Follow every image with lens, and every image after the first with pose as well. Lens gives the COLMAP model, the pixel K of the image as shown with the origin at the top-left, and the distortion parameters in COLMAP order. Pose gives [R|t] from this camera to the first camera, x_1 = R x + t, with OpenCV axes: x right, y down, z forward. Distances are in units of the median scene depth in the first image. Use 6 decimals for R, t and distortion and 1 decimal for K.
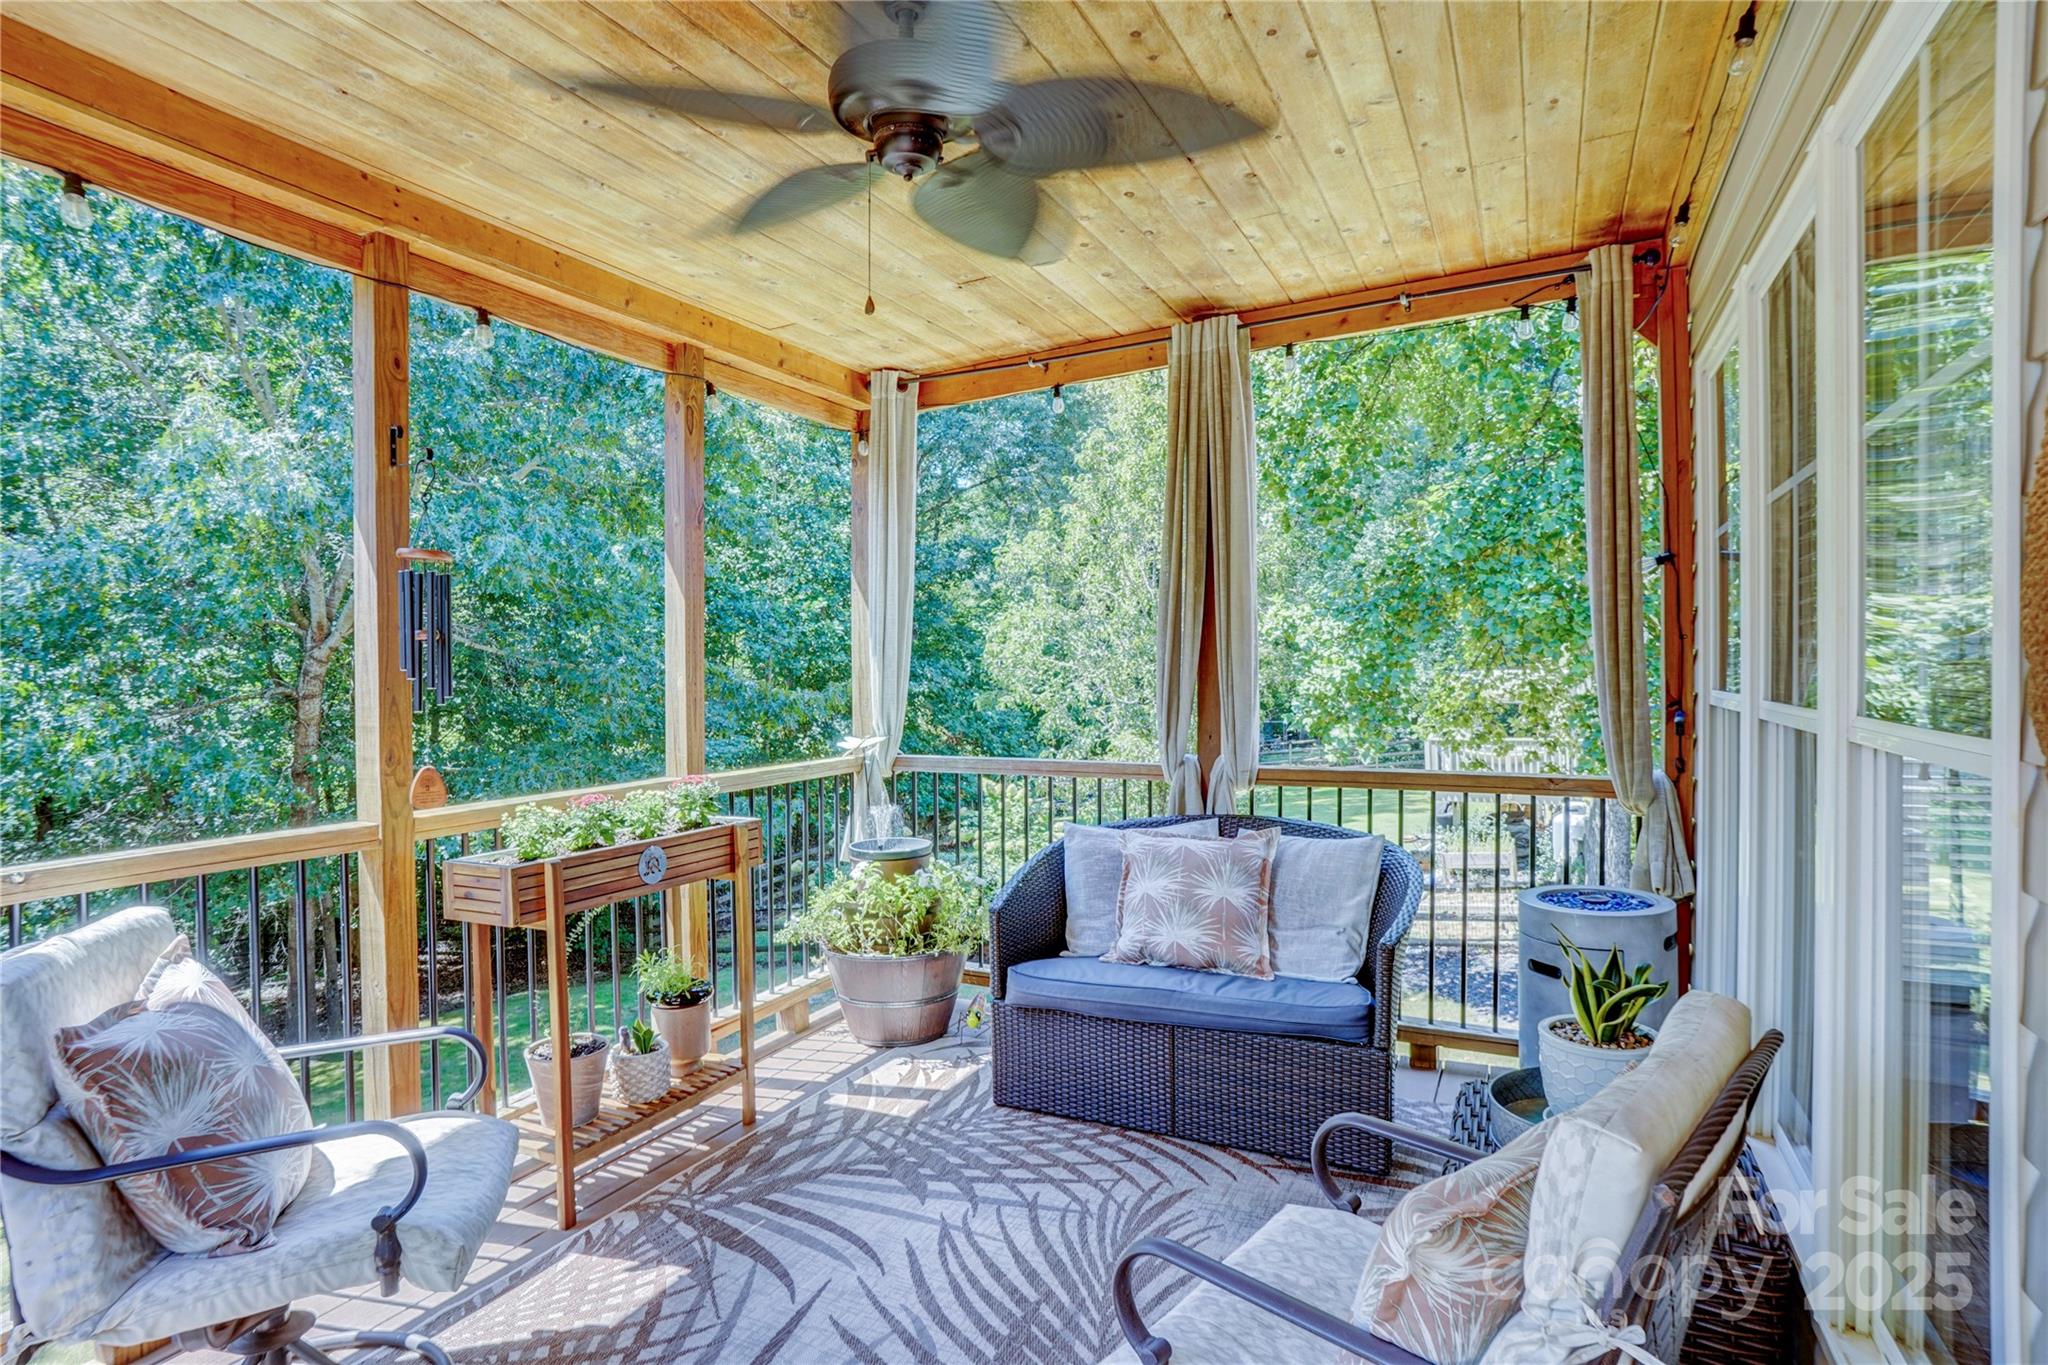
lens RADIAL K [[1078.9, 0, 1056.6], [0, 1078.9, 661.6], [0, 0, 1]] dist [-0.069028, 0.036729]
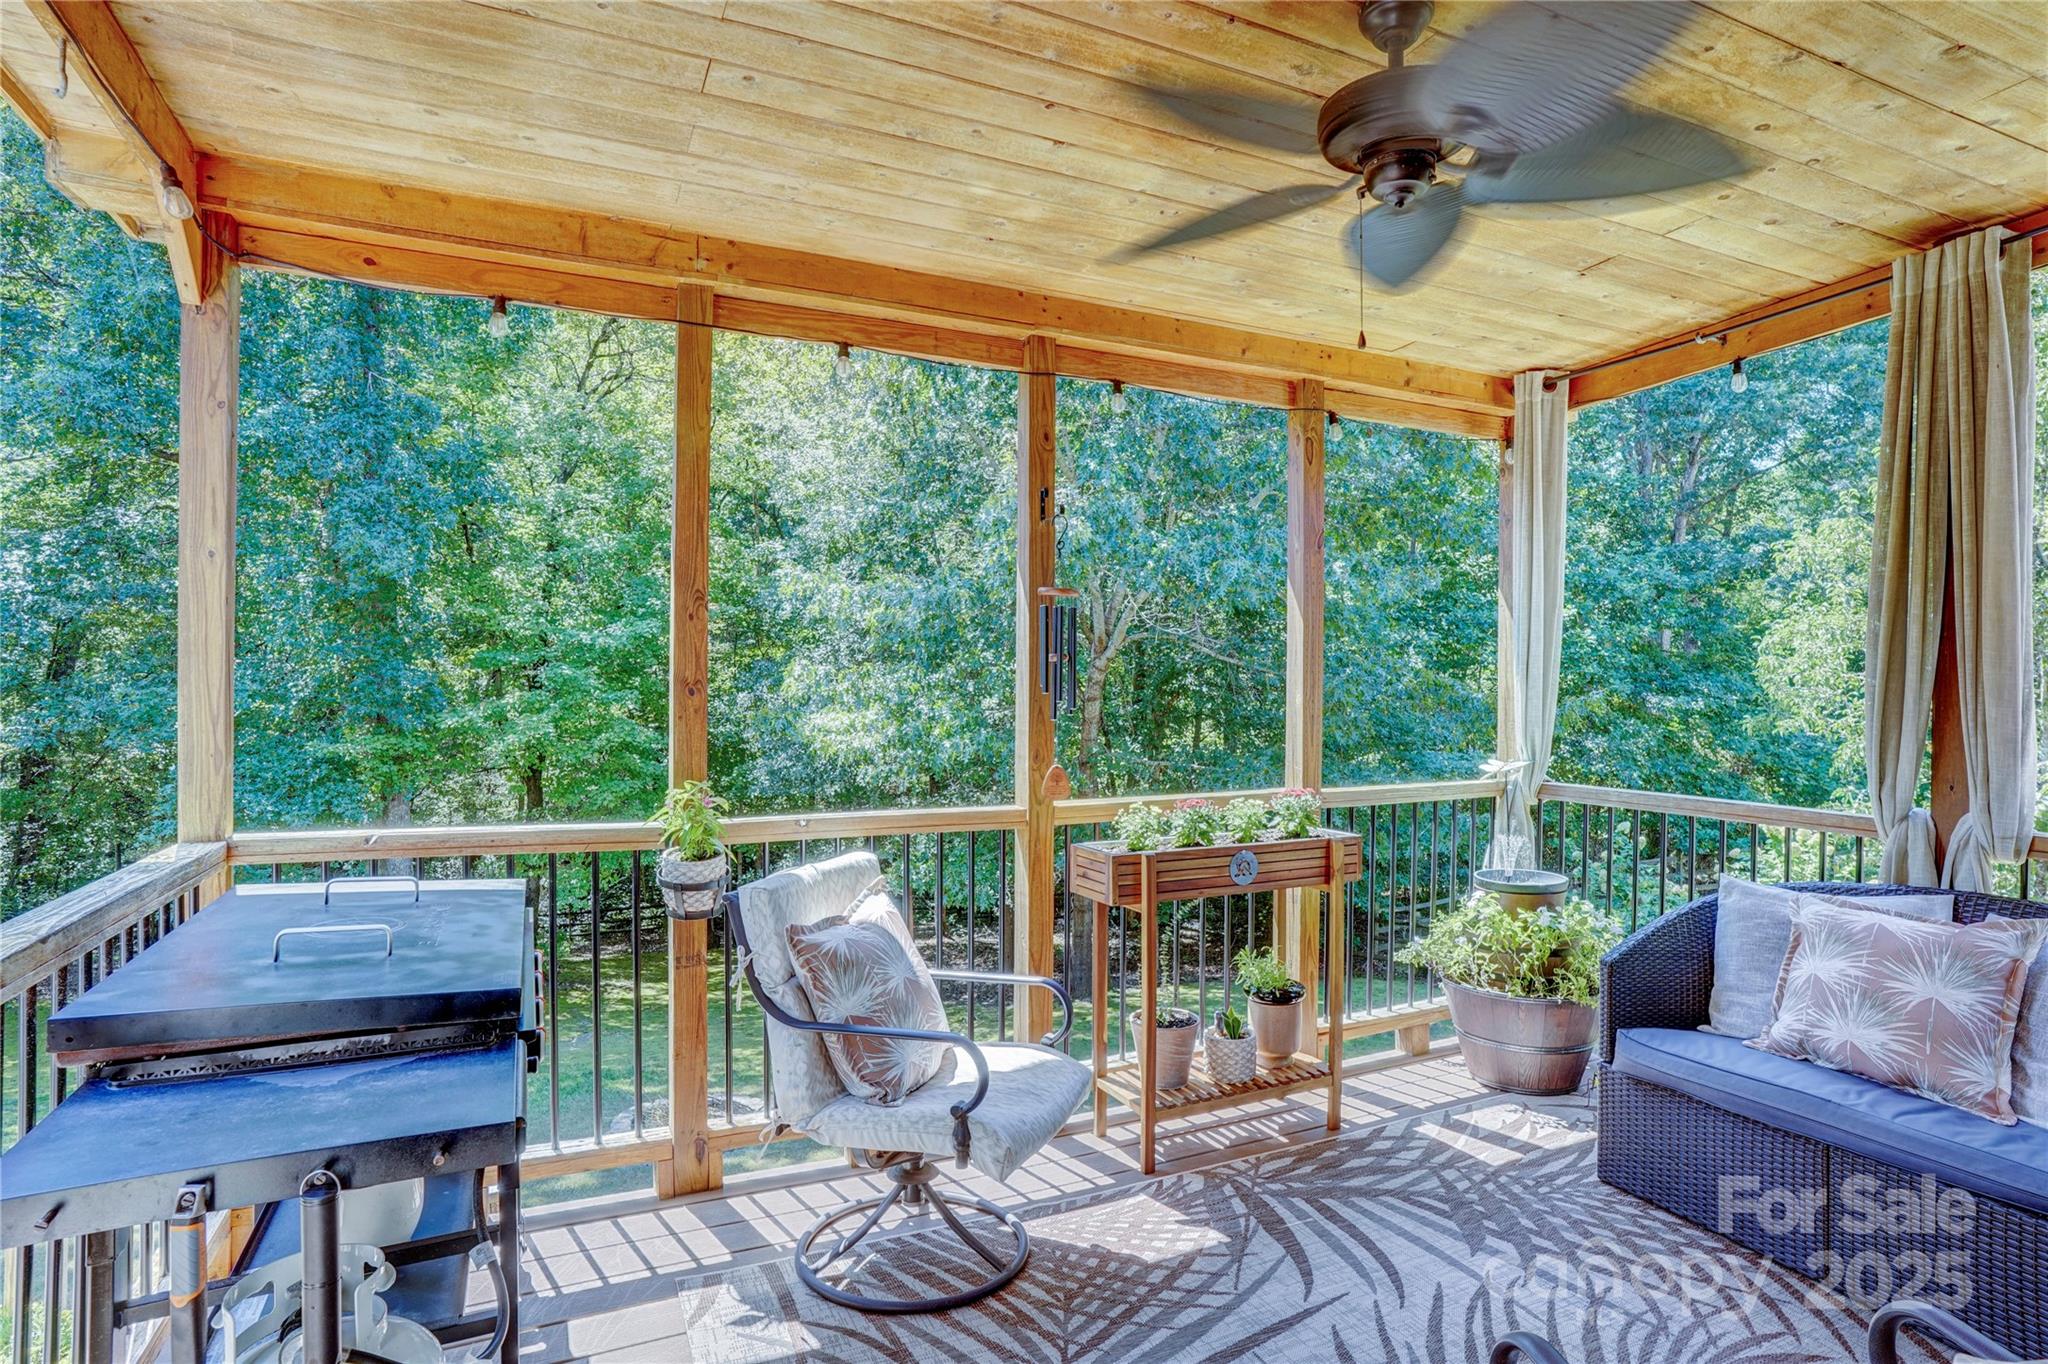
lens RADIAL K [[1078.9, 0, 1029.8], [0, 1078.9, 665.5], [0, 0, 1]] dist [-0.069028, 0.036729]
pose [[0.772581, 0.006891, -0.634879, 0.132353], [-0.011078, 0.999935, -0.002628, -0.009682], [0.634820, 0.009063, 0.772607, 0.010383]]
